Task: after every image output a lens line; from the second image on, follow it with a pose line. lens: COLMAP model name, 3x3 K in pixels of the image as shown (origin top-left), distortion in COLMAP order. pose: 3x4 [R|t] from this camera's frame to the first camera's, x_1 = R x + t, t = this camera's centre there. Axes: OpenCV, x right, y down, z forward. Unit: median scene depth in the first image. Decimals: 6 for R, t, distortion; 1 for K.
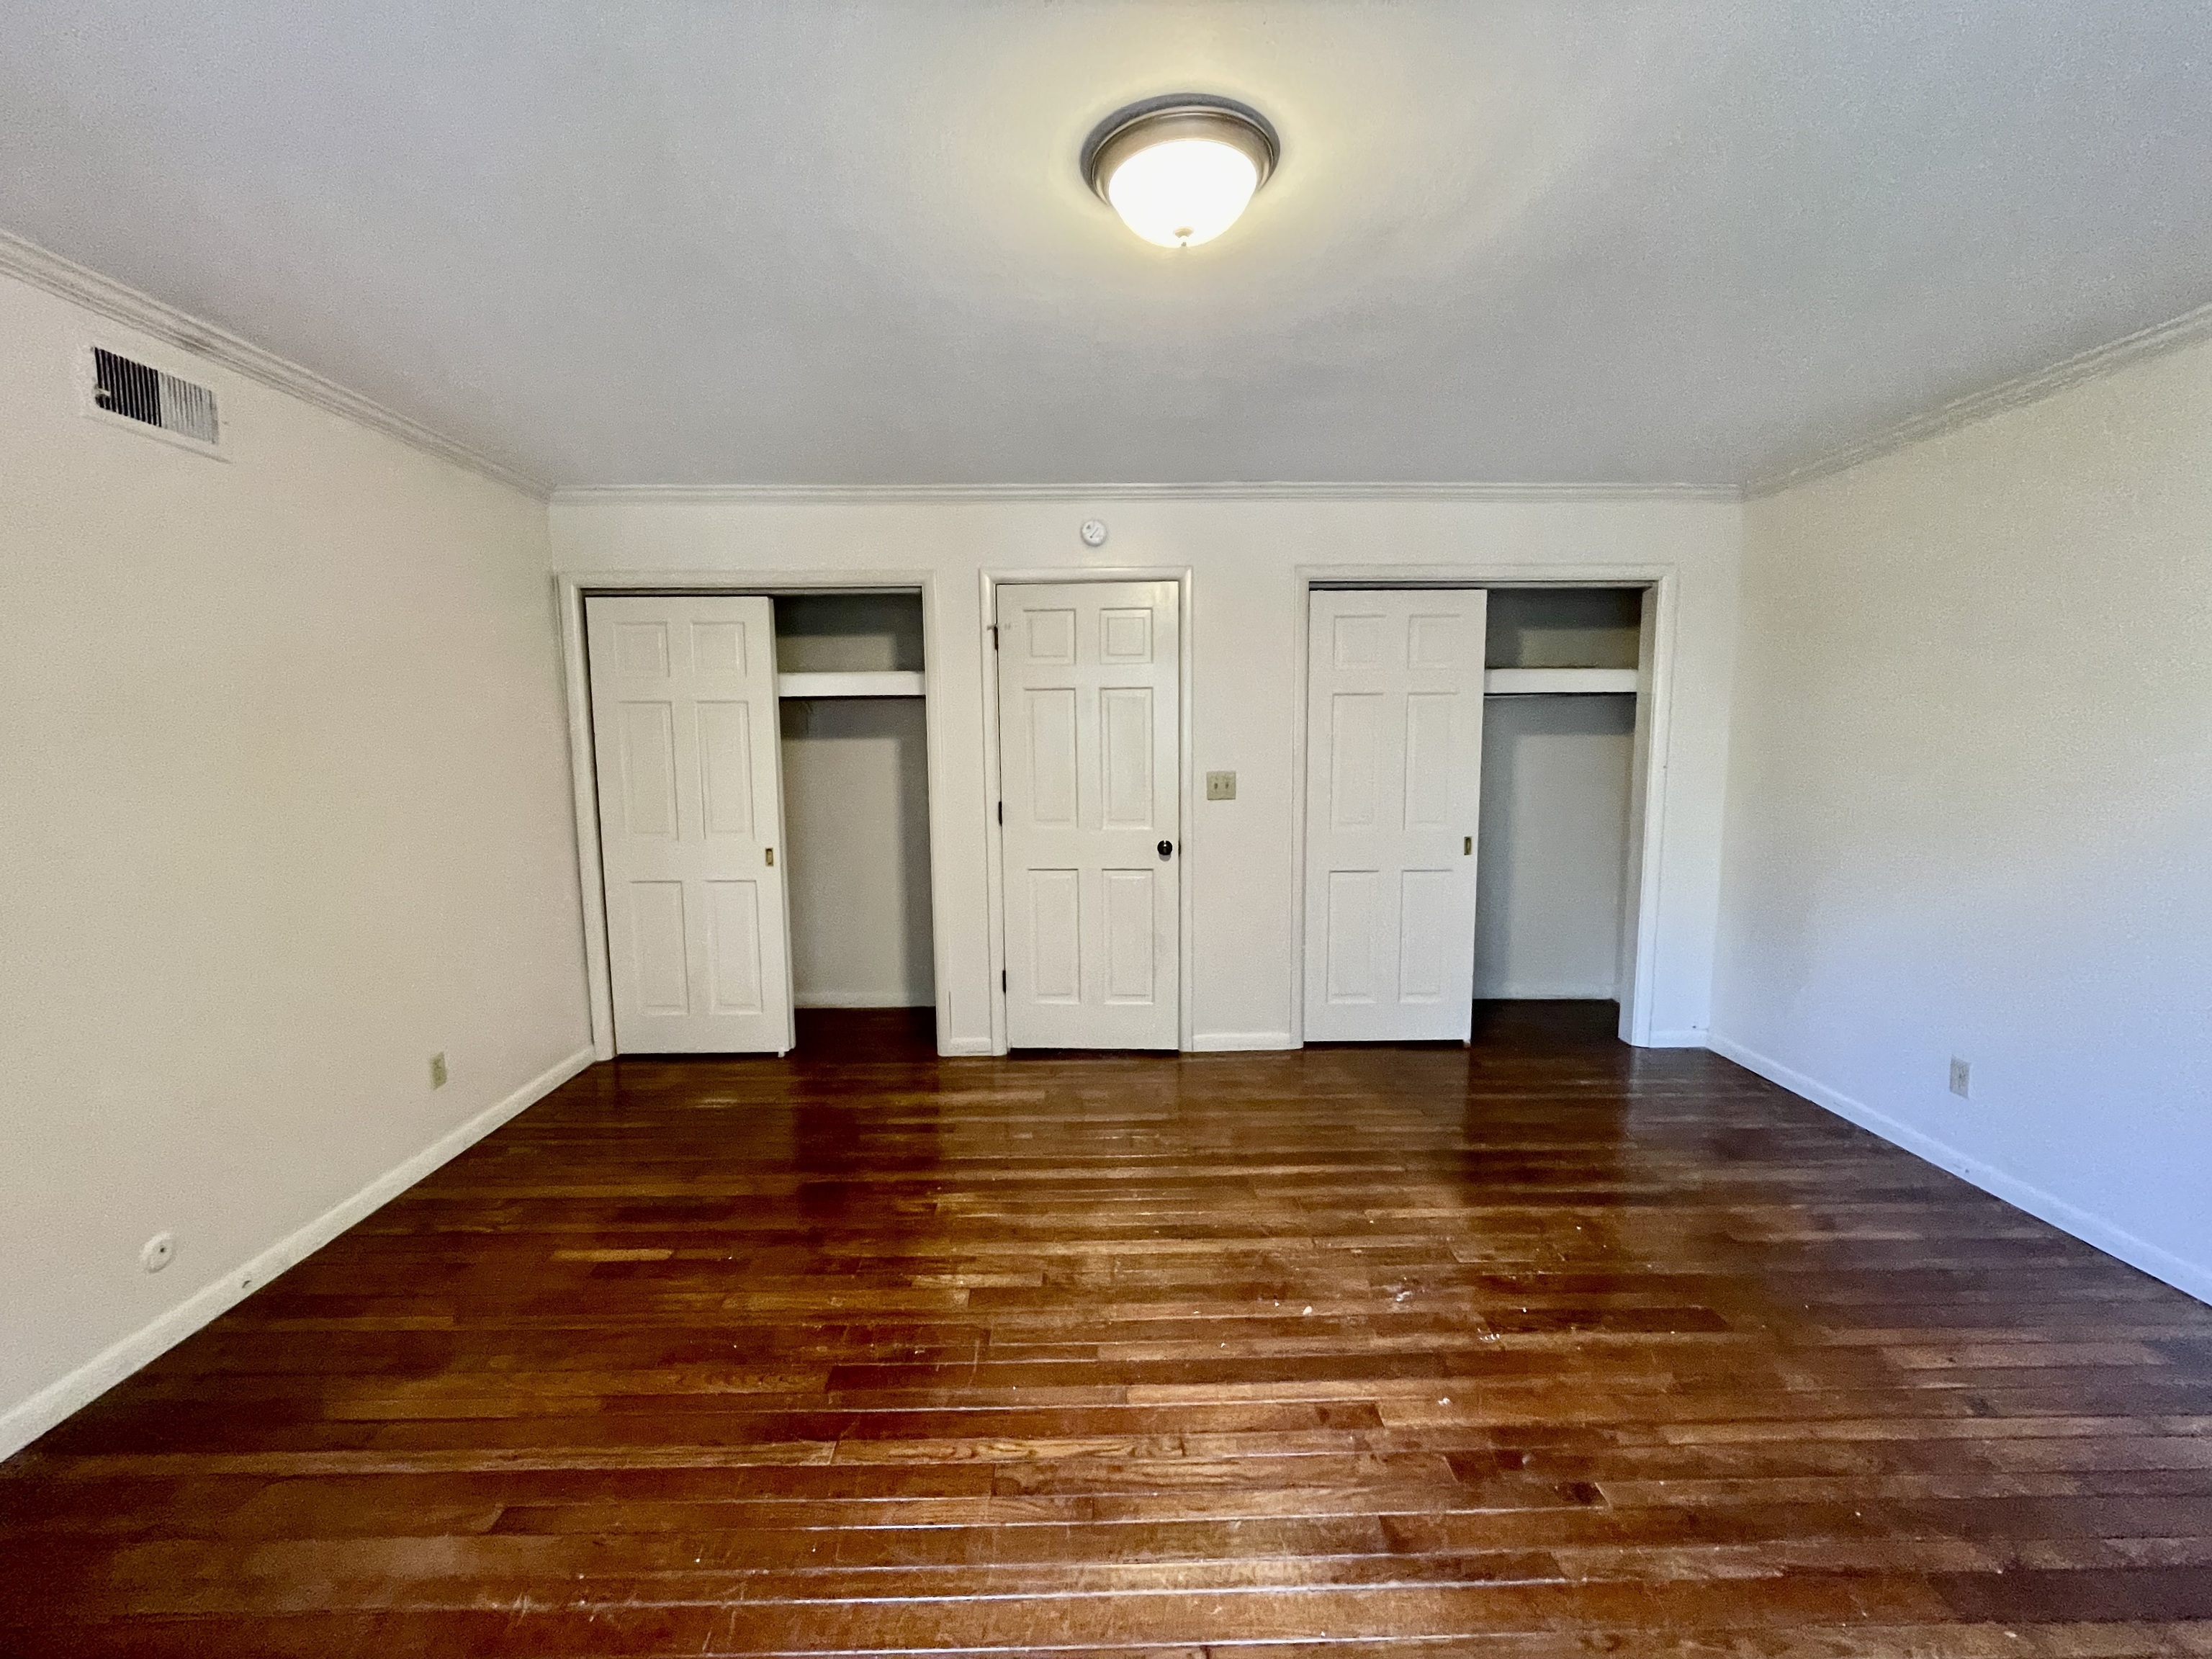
lens RADIAL K [[940.2, 0, 1106.0], [0, 940.2, 829.5], [0, 0, 1]] dist [-0.005301, -0.000243]
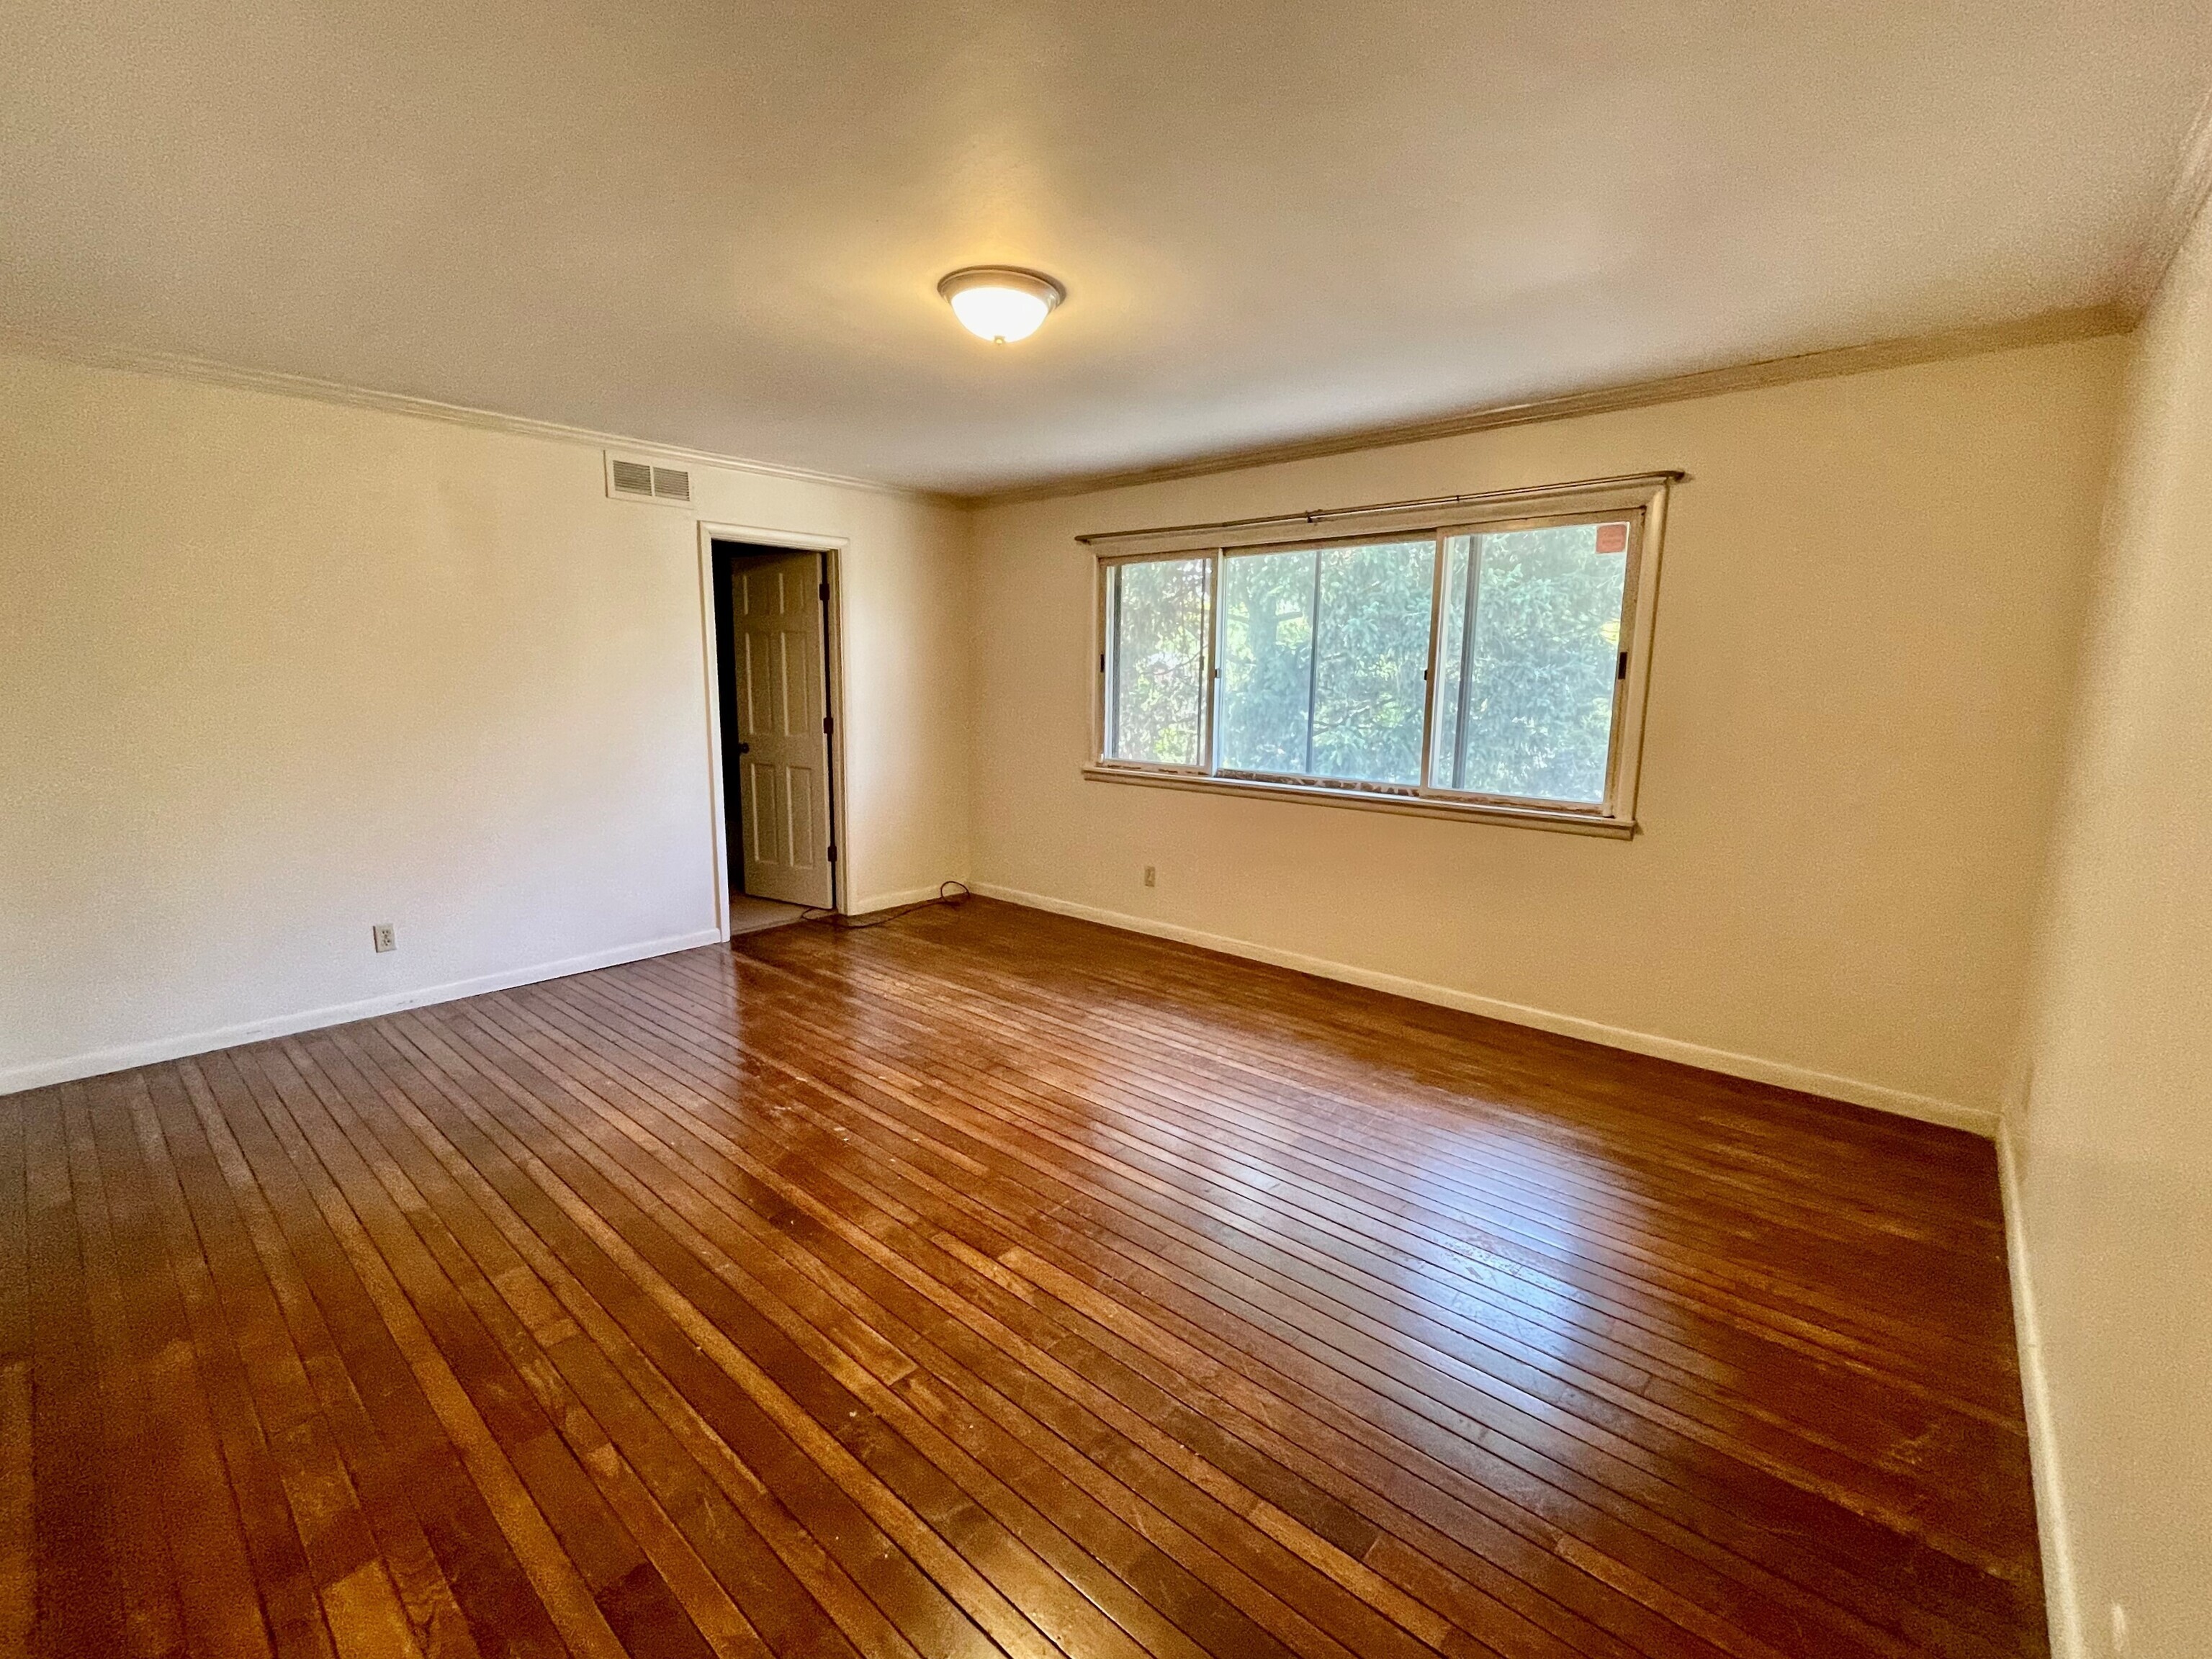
lens RADIAL K [[940.2, 0, 1106.0], [0, 940.2, 829.5], [0, 0, 1]] dist [-0.005301, -0.000243]
pose [[-0.746536, -0.111225, 0.655983, -0.763092], [0.060527, 0.970487, 0.233432, -0.140272], [-0.662586, 0.213970, -0.717772, 1.440625]]
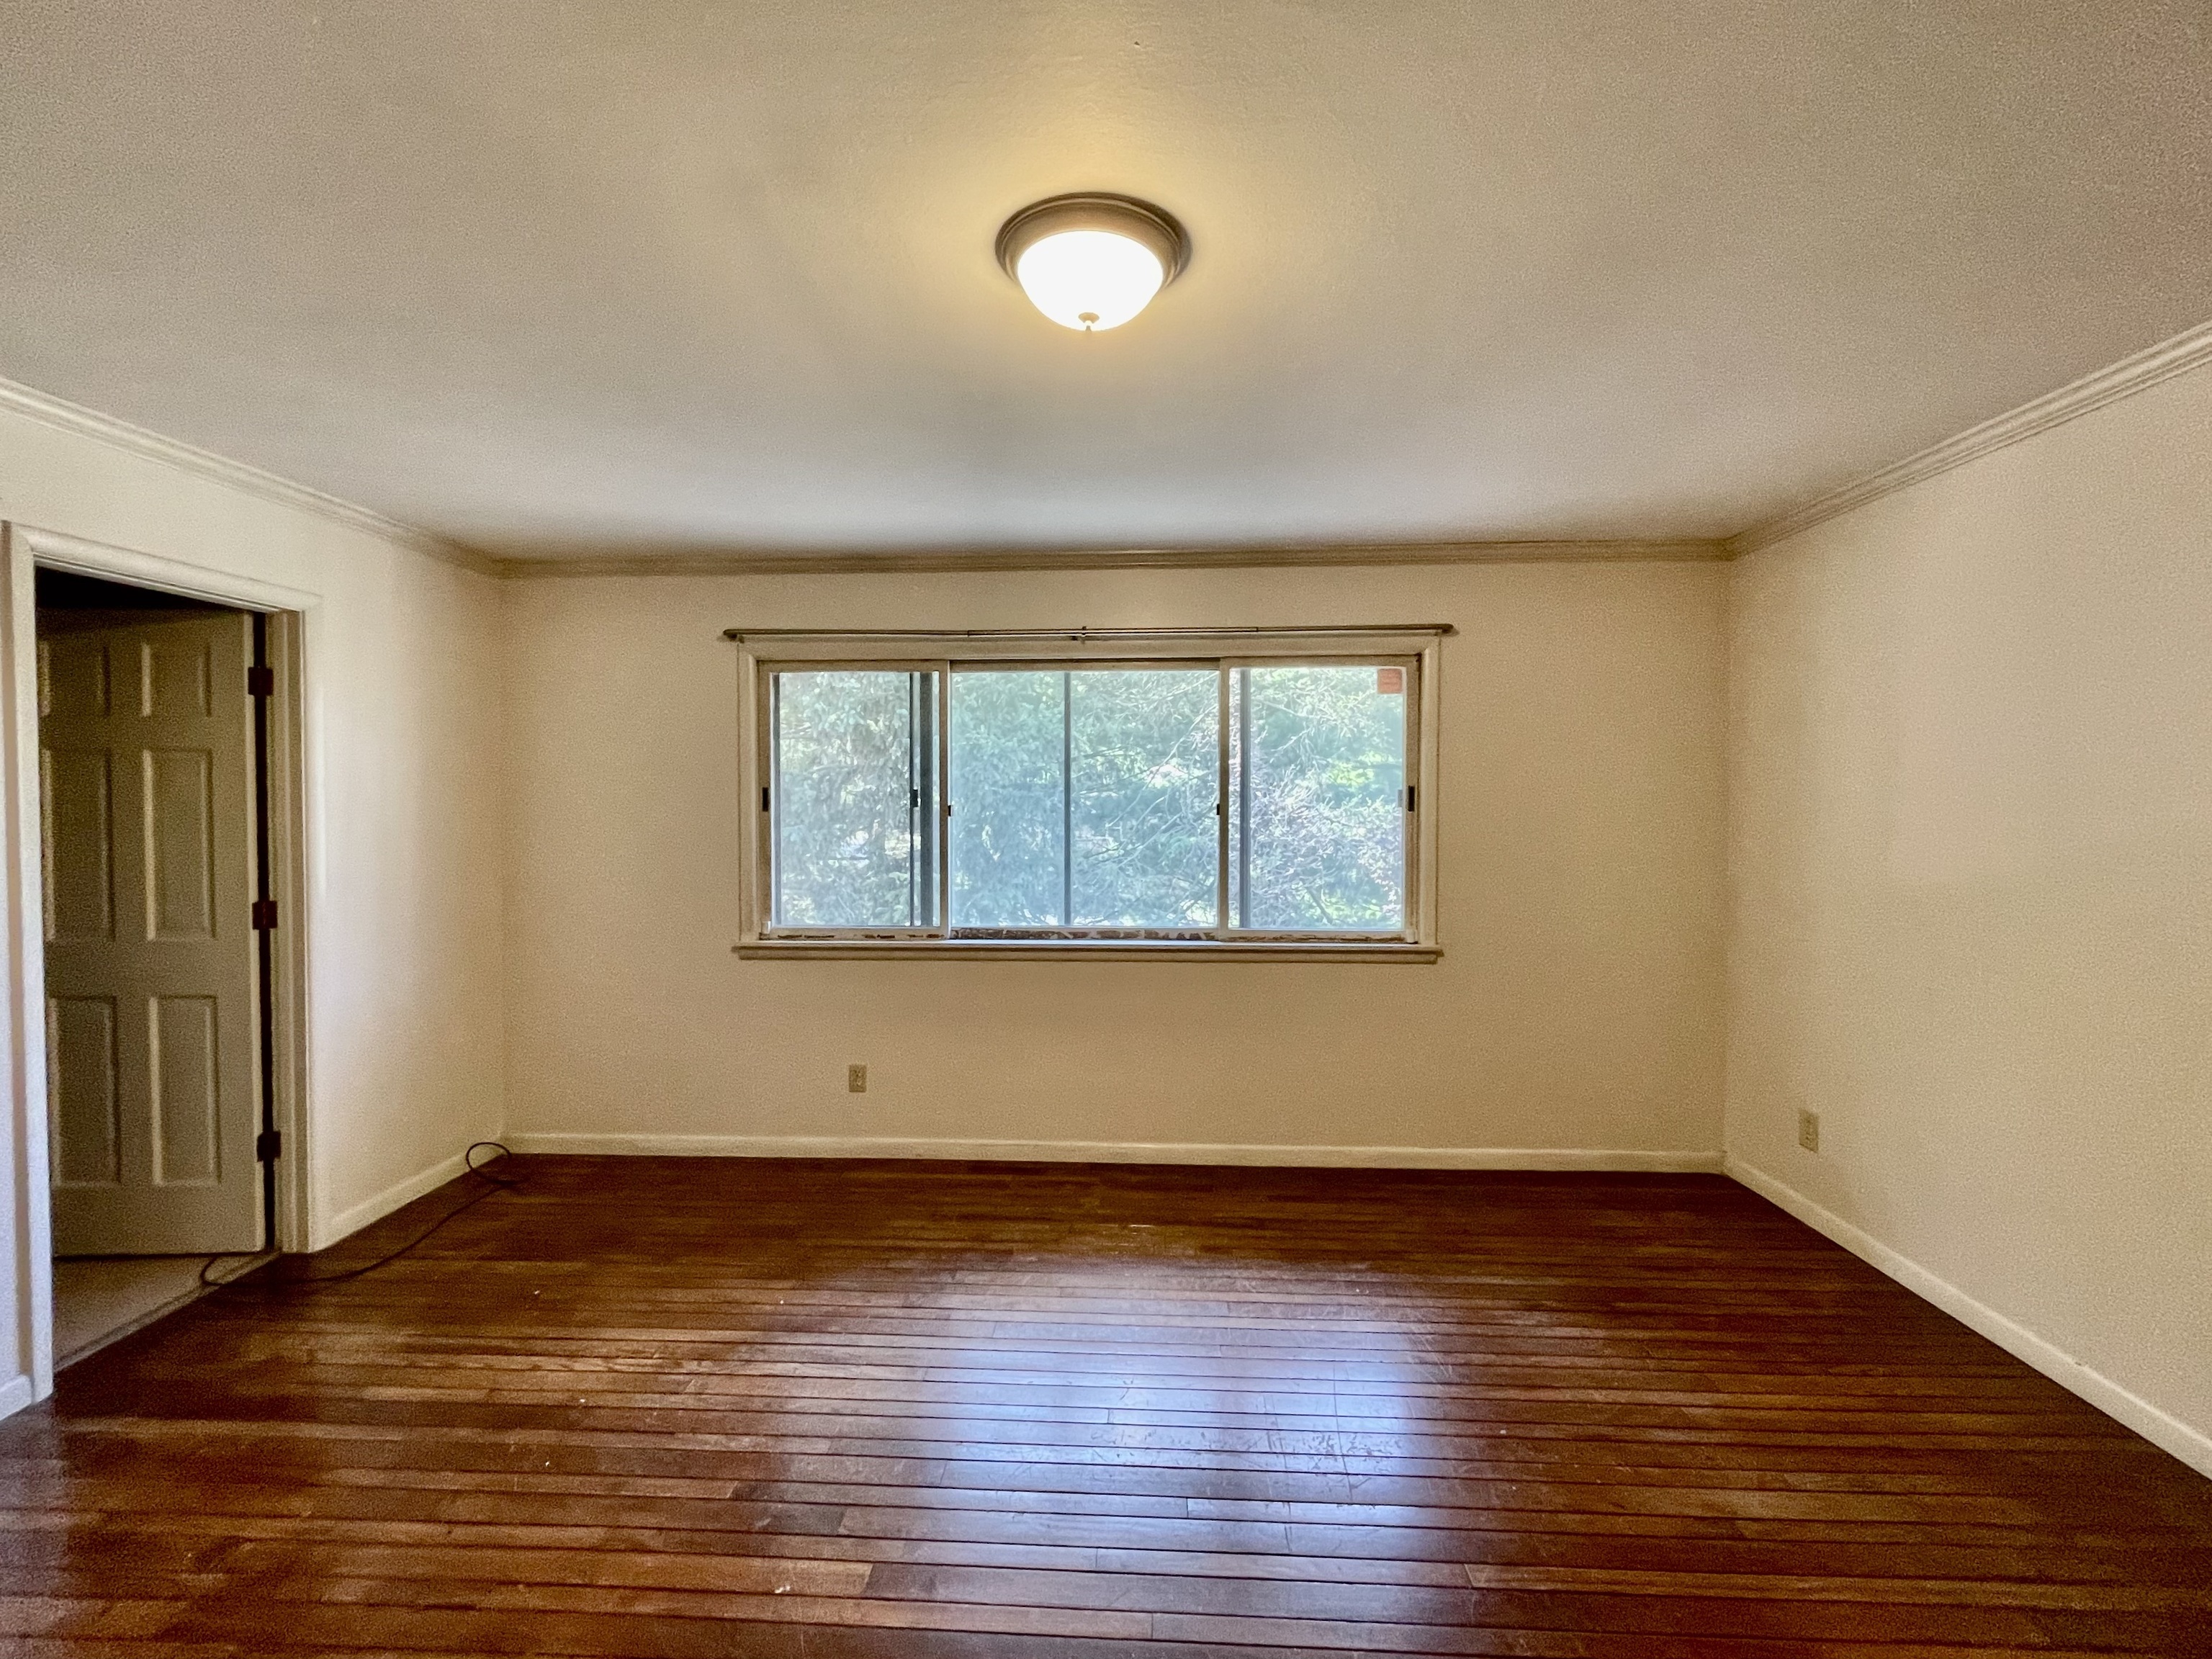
lens RADIAL K [[940.2, 0, 1106.0], [0, 940.2, 829.5], [0, 0, 1]] dist [-0.005301, -0.000243]
pose [[-0.997880, 0.006926, 0.064704, -0.002989], [0.015056, 0.991912, 0.126031, -0.149674], [-0.063308, 0.126738, -0.989914, 1.372353]]
